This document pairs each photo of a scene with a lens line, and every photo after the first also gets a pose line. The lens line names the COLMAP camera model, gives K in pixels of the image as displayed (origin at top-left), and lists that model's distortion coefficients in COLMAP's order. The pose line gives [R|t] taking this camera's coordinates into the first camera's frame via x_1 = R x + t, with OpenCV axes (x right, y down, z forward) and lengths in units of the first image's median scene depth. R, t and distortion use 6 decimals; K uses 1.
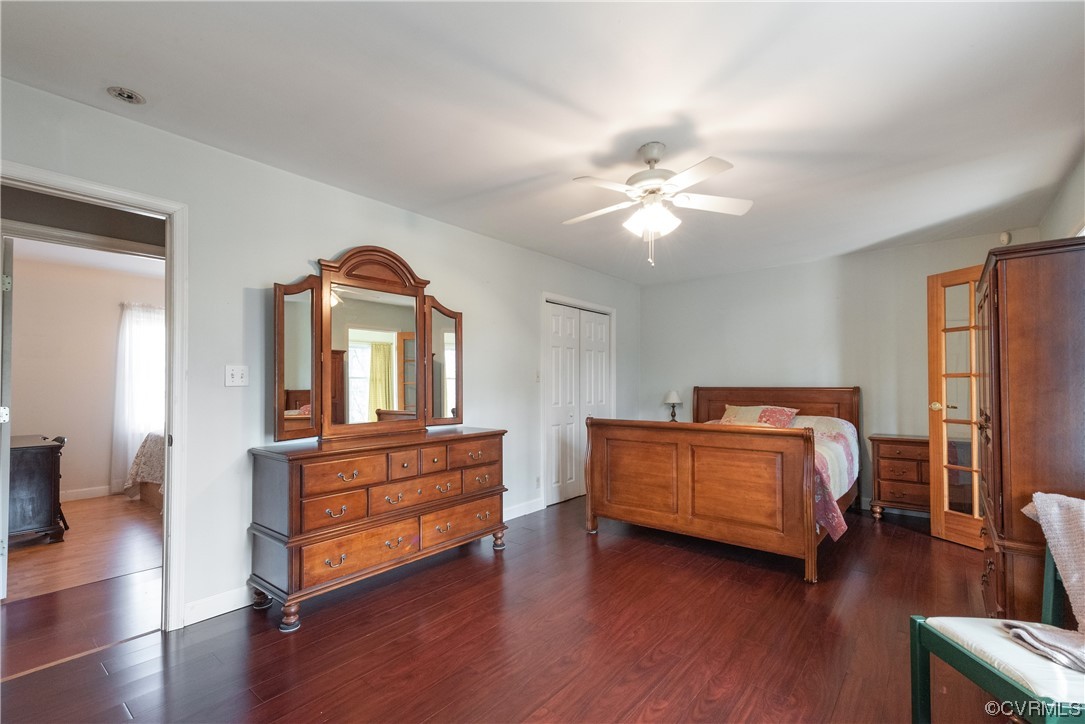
lens RADIAL K [[485.7, 0, 535.5], [0, 485.7, 378.3], [0, 0, 1]] dist [0.015621, -0.000440]
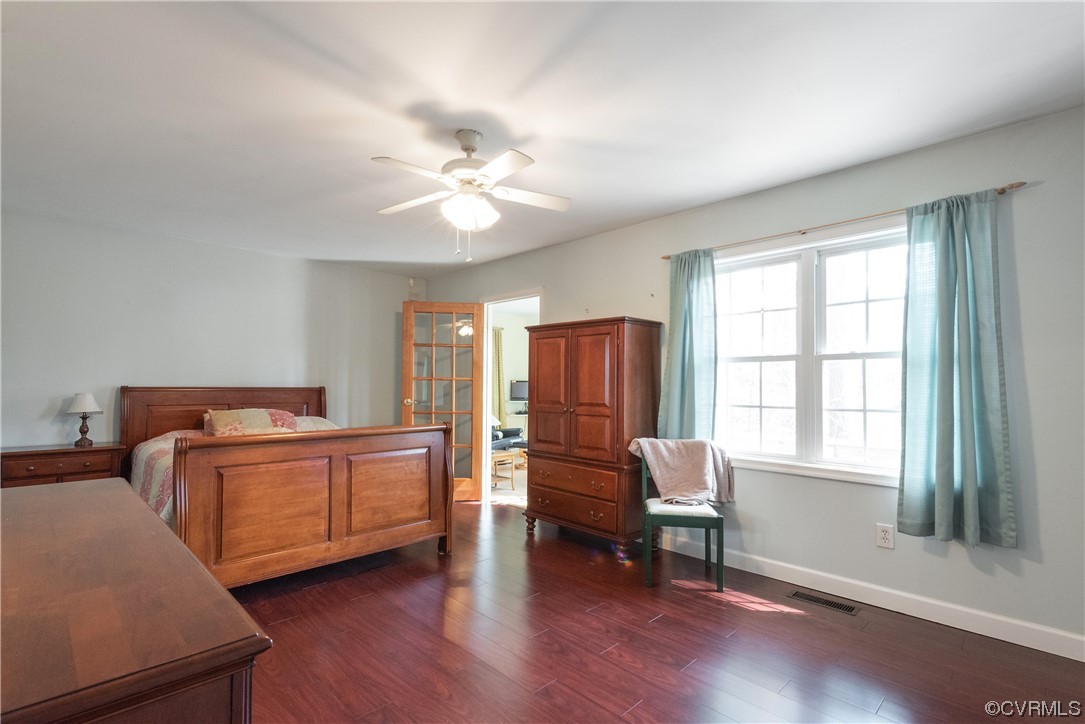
lens RADIAL K [[507.0, 0, 536.3], [0, 507.0, 377.9], [0, 0, 1]] dist [0.001337, -0.000016]
pose [[0.097275, 0.017842, 0.995098, -0.534034], [-0.018806, 0.999694, -0.016086, 0.009293], [-0.995080, -0.017149, 0.097581, 0.567421]]
